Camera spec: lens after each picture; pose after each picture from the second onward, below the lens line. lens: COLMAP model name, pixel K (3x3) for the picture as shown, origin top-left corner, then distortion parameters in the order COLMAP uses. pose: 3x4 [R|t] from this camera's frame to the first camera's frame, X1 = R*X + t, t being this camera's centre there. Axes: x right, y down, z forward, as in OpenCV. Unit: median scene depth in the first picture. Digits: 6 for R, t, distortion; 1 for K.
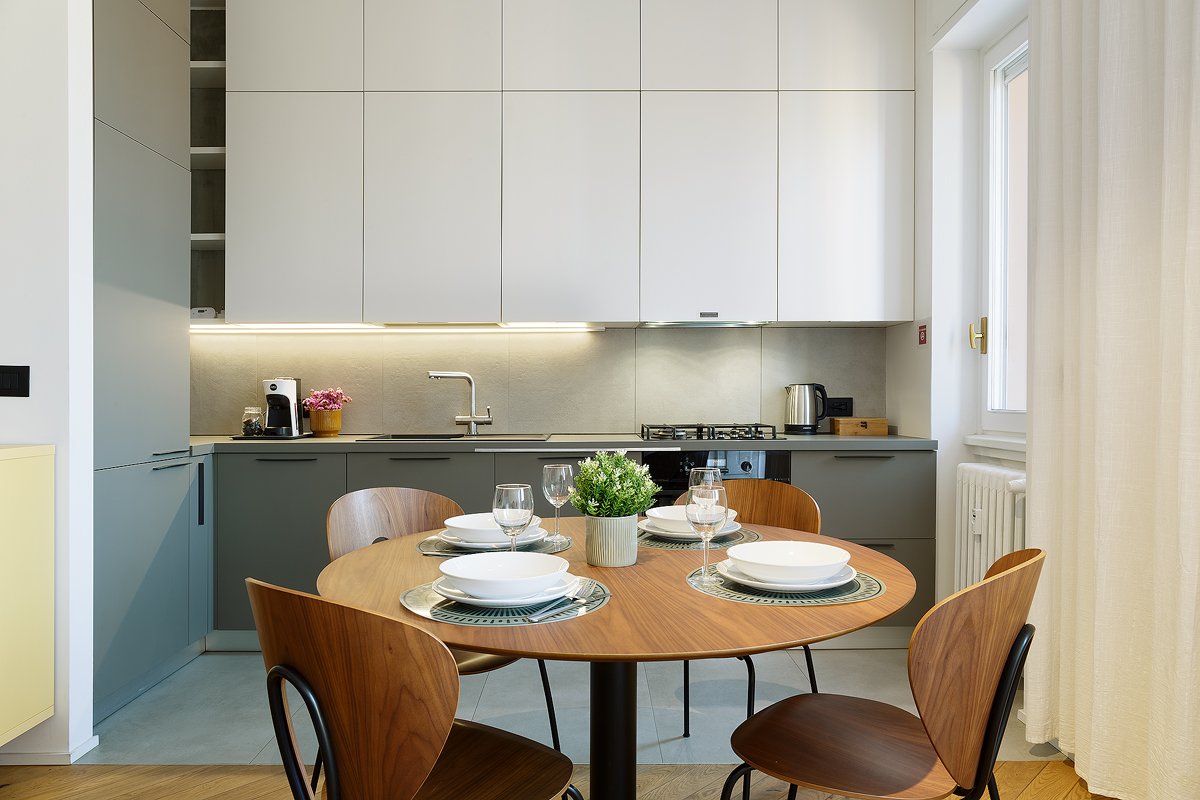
lens RADIAL K [[809.5, 0, 600.0], [0, 809.5, 400.0], [0, 0, 1]] dist [-0.003405, 0.000215]
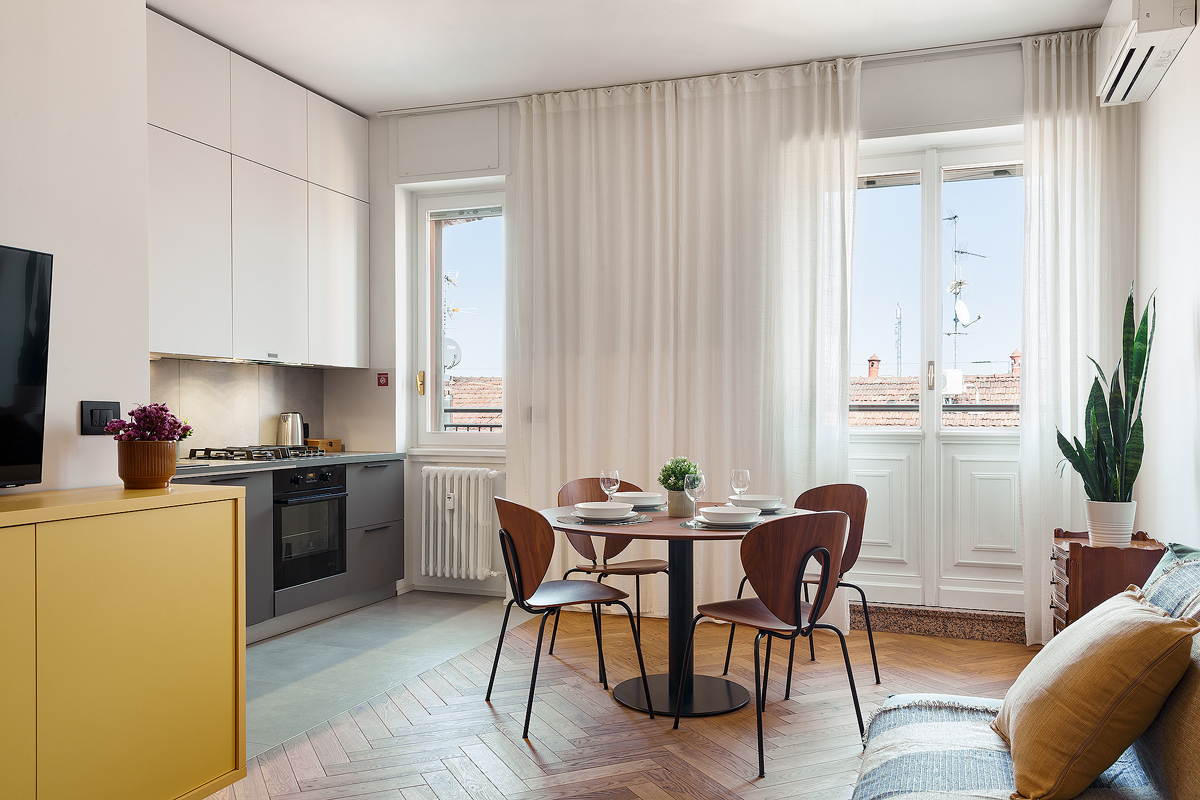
lens RADIAL K [[980.4, 0, 599.1], [0, 980.4, 428.5], [0, 0, 1]] dist [0.027161, 0.000169]
pose [[0.354717, -0.011281, 0.934906, -1.061081], [0.001525, 0.999933, 0.011487, -0.013084], [-0.934972, -0.002649, 0.354711, 0.028889]]
